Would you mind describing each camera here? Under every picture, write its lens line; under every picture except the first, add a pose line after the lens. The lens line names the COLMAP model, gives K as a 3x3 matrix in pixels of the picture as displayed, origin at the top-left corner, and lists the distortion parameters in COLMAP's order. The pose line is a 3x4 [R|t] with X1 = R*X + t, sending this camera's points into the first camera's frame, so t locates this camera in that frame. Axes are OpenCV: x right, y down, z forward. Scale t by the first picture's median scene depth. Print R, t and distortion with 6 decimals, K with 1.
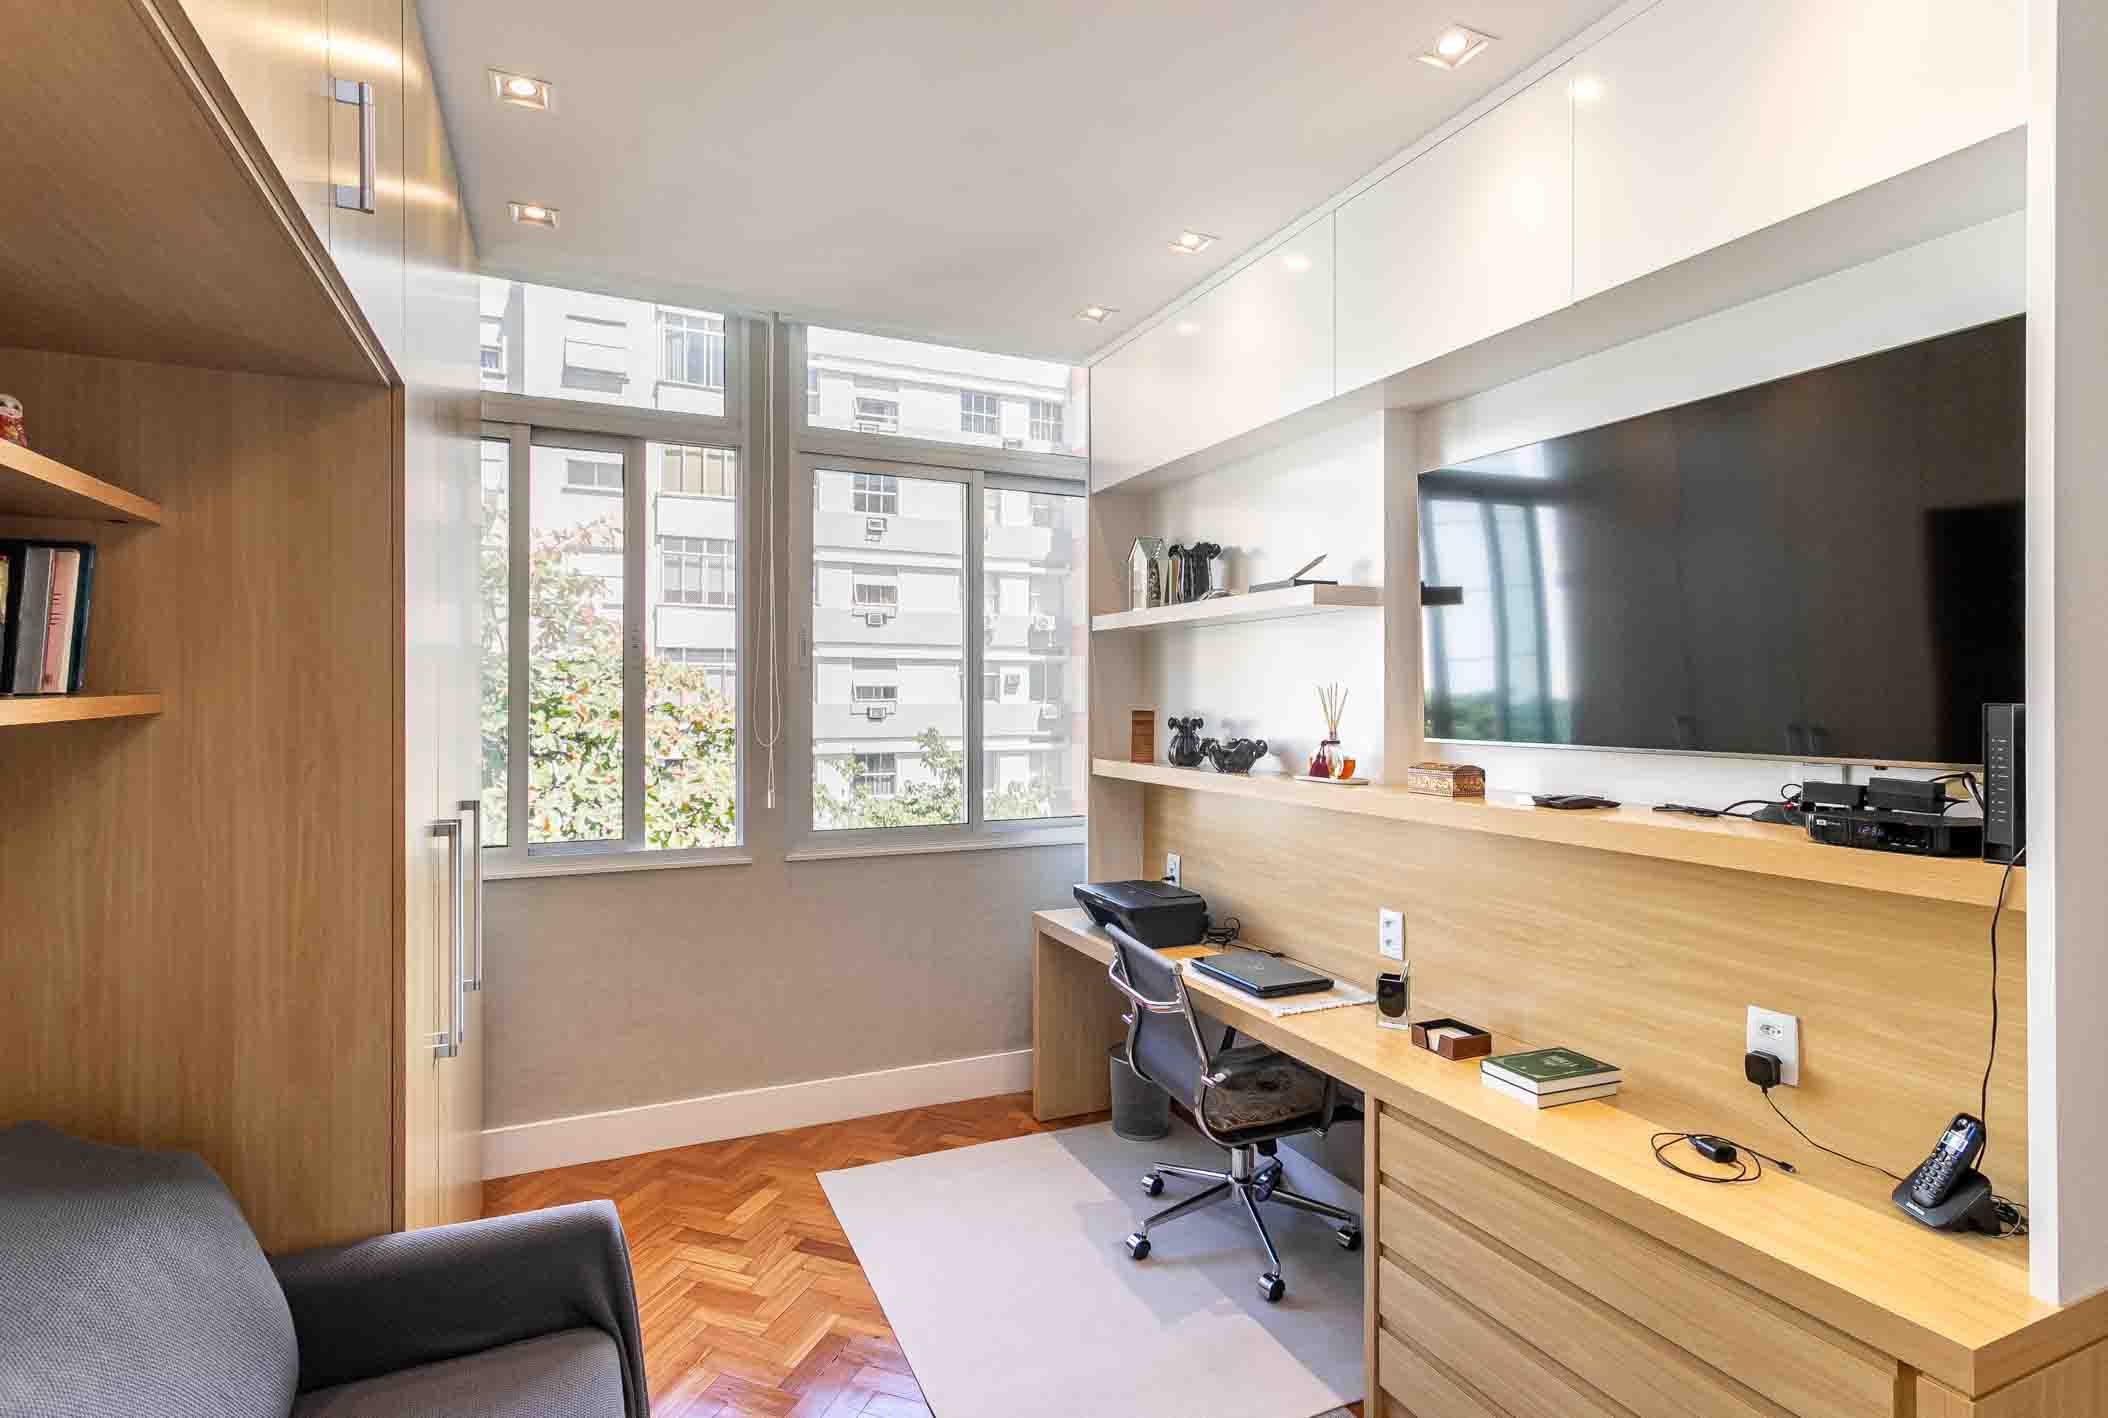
lens RADIAL K [[1009.2, 0, 1045.8], [0, 1009.2, 709.1], [0, 0, 1]] dist [0.009567, -0.000091]
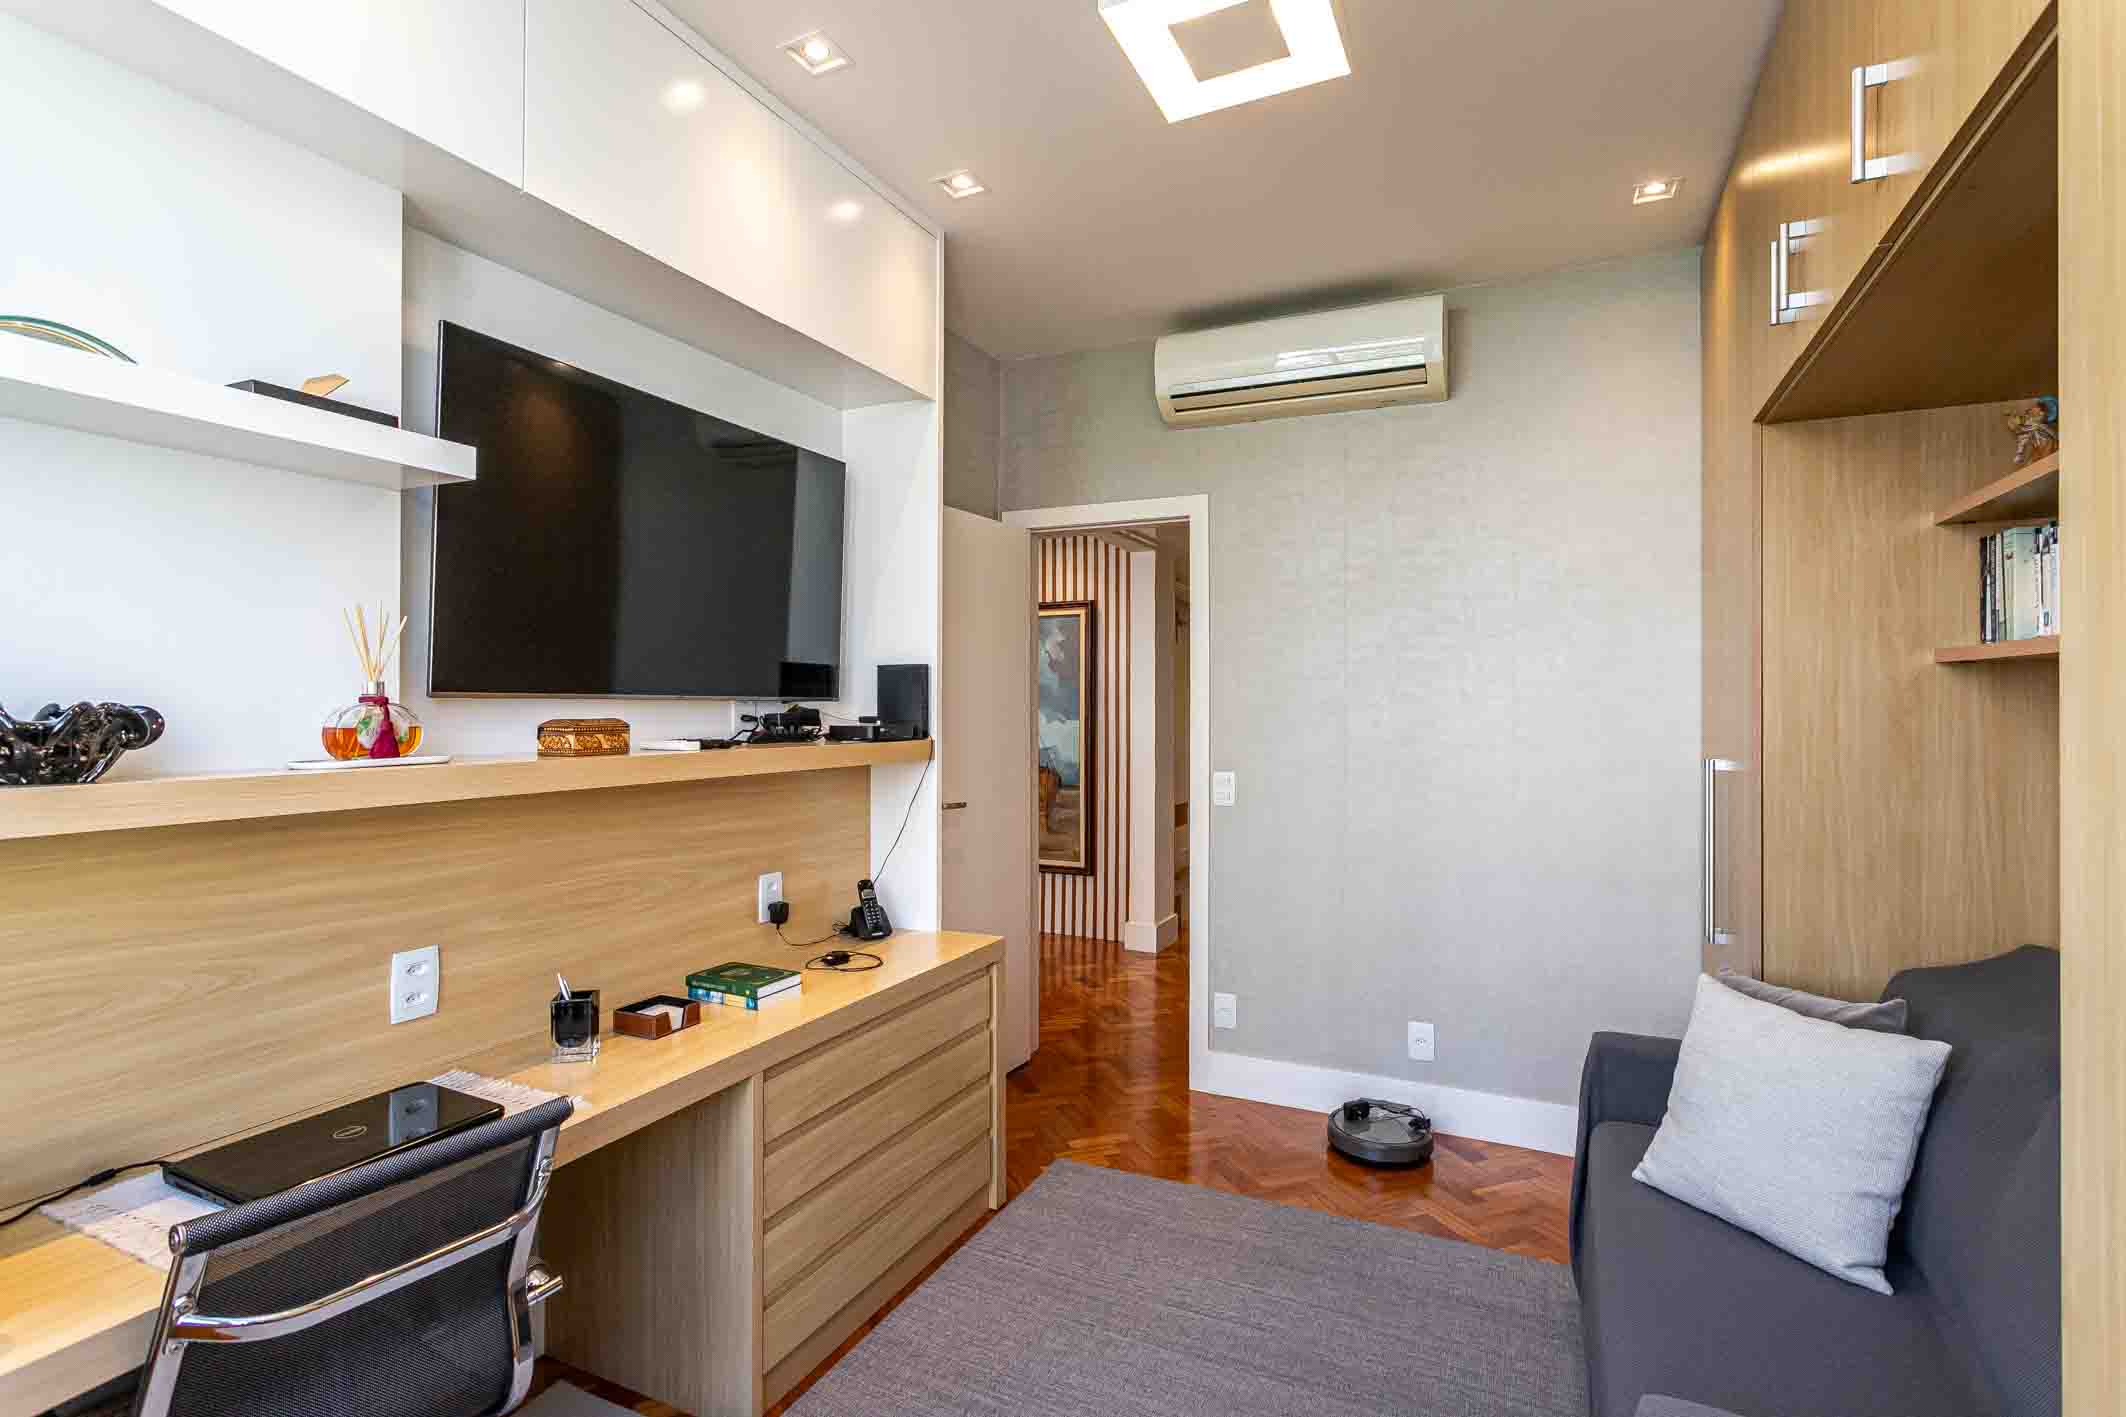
lens RADIAL K [[1017.8, 0, 1048.8], [0, 1017.8, 698.2], [0, 0, 1]] dist [0.009567, -0.000091]
pose [[-0.635616, -0.002665, 0.772001, -0.654498], [-0.002507, 0.999996, 0.001388, 0.043899], [-0.772001, -0.001053, -0.635620, 1.610961]]
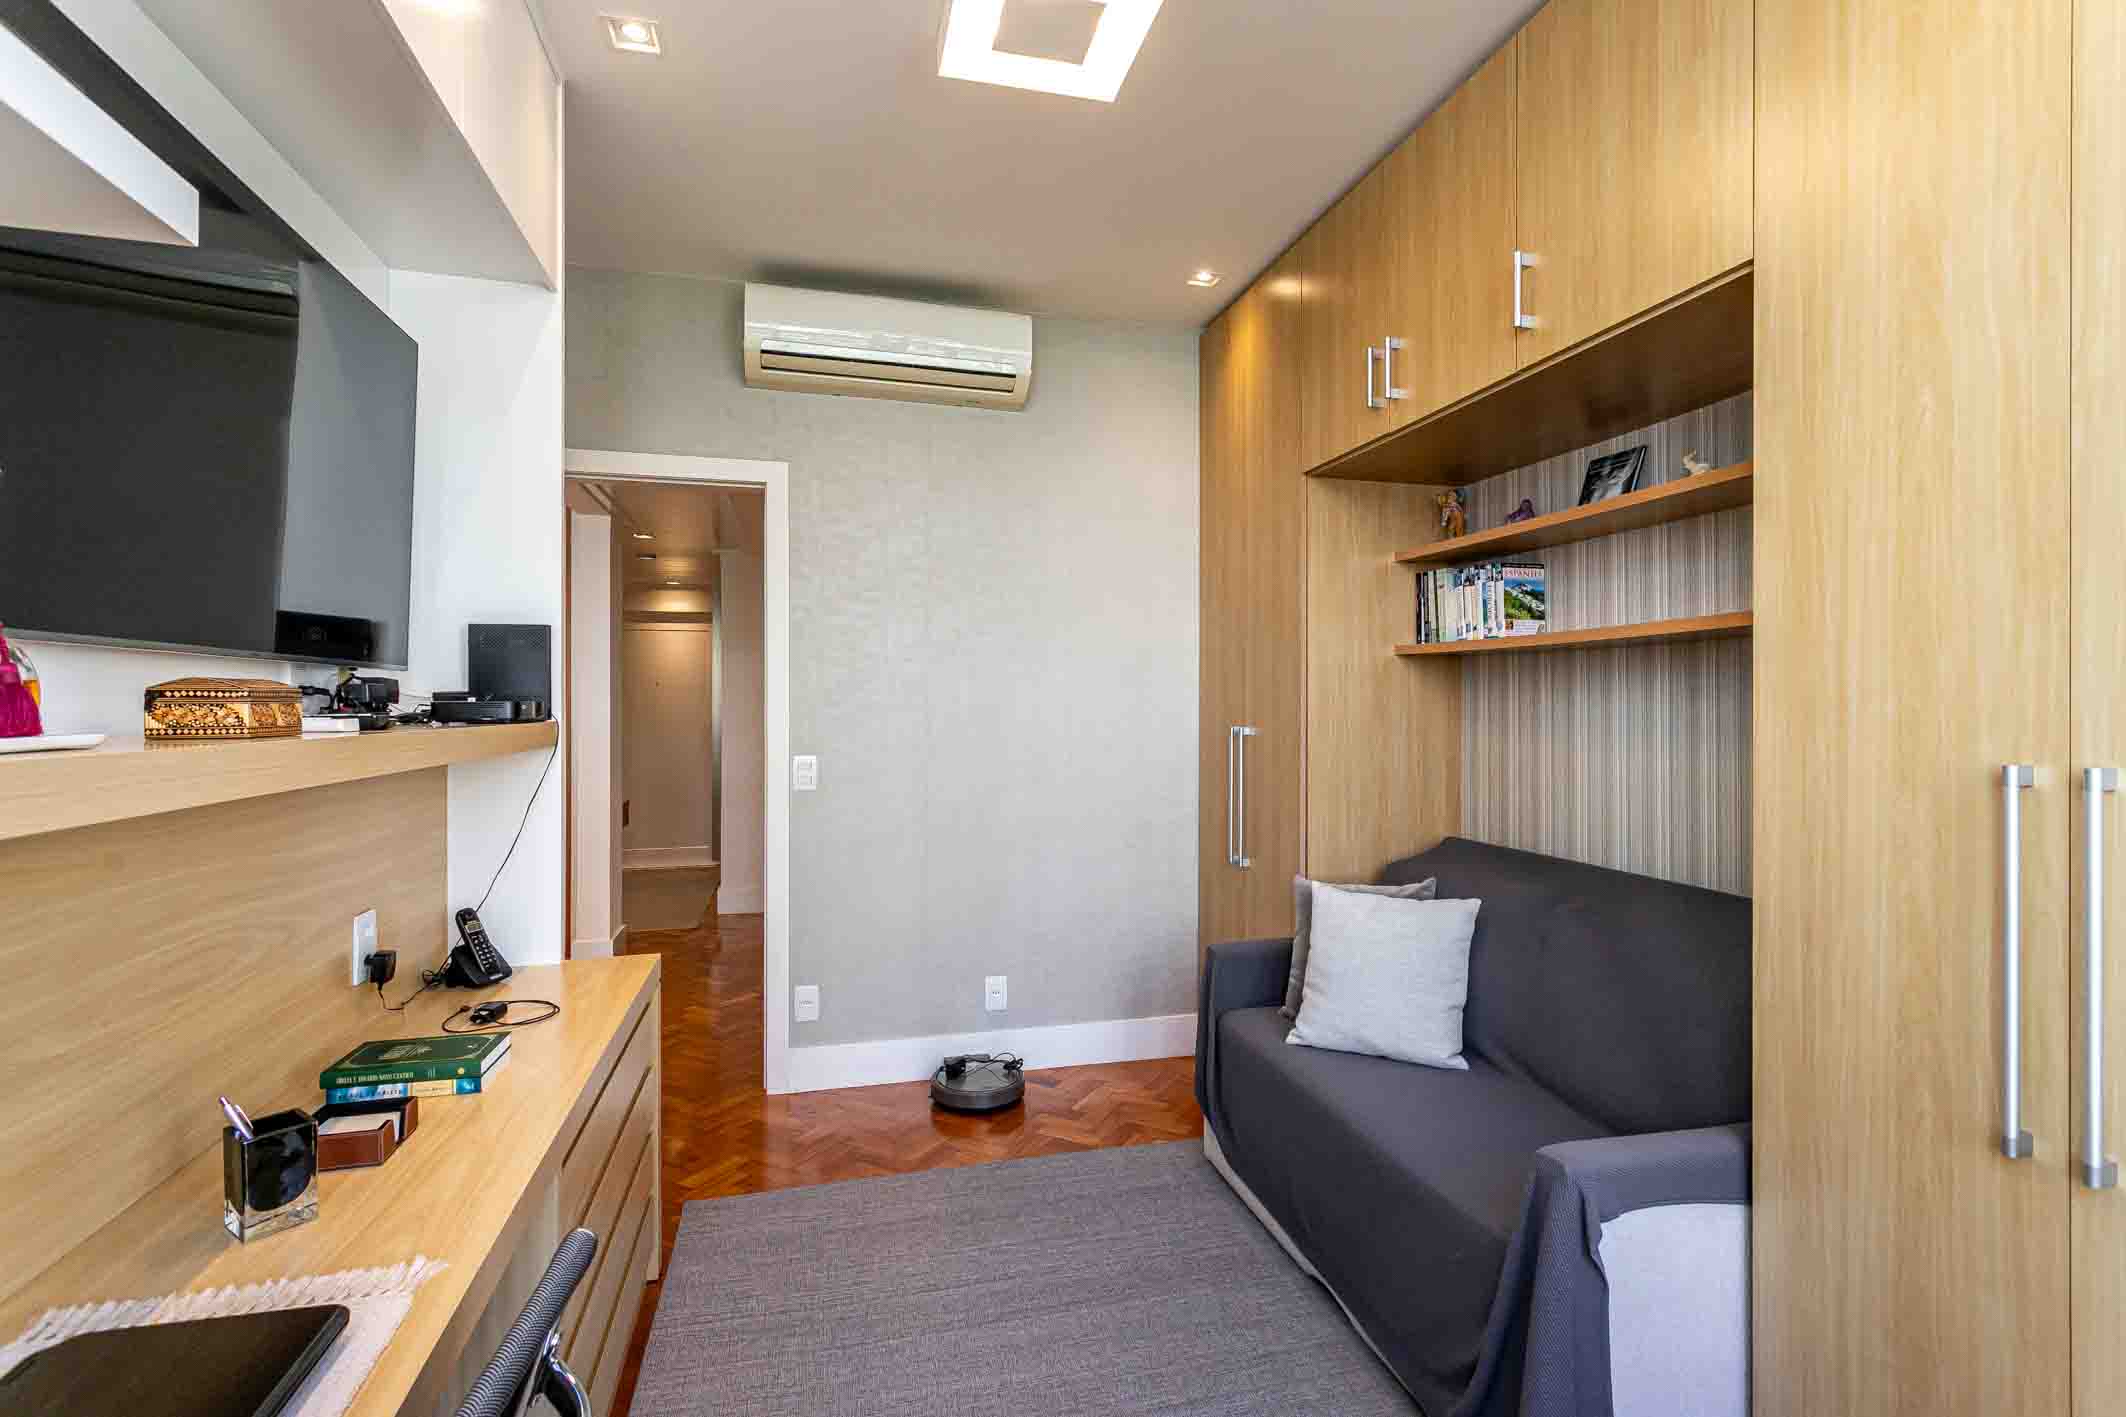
lens RADIAL K [[1017.8, 0, 1063.1], [0, 1017.8, 706.1], [0, 0, 1]] dist [0.009567, -0.000091]
pose [[-0.985806, -0.008252, 0.167686, -0.138496], [-0.006974, 0.999942, 0.008212, 0.077956], [-0.167744, 0.006926, -0.985806, 1.876468]]
